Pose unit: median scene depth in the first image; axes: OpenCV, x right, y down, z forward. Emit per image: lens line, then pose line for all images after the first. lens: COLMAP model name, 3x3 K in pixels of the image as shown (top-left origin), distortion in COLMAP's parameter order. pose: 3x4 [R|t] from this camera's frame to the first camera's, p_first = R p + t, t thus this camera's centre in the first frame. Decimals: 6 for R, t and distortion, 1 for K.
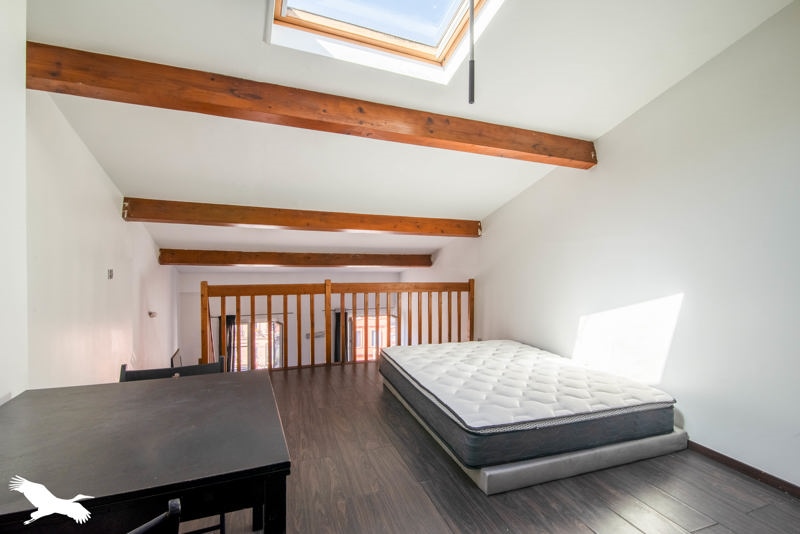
lens RADIAL K [[364.2, 0, 400.0], [0, 364.2, 267.0], [0, 0, 1]] dist [-0.019867, 0.000106]
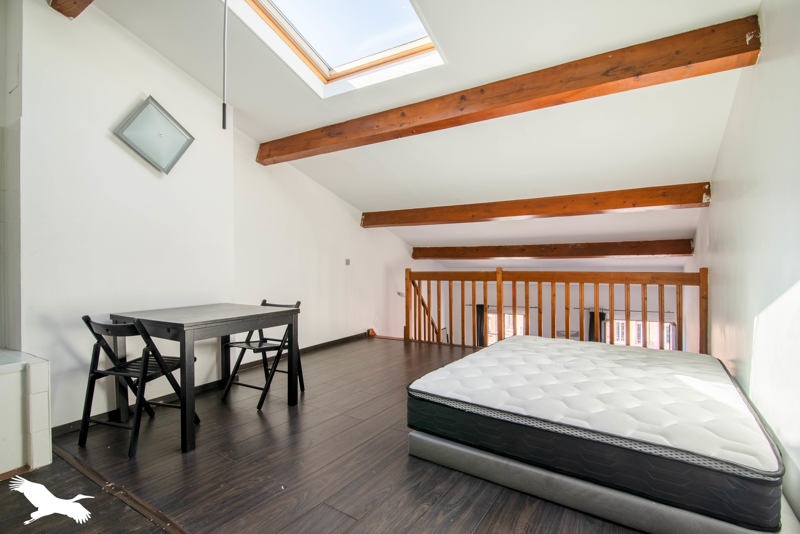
lens RADIAL K [[369.1, 0, 400.0], [0, 369.1, 267.0], [0, 0, 1]] dist [-0.019761, 0.000622]
pose [[0.601000, -0.011645, -0.799164, 0.583381], [0.000734, 0.999901, -0.014018, 0.059335], [0.799249, 0.007838, 0.600949, 0.183824]]
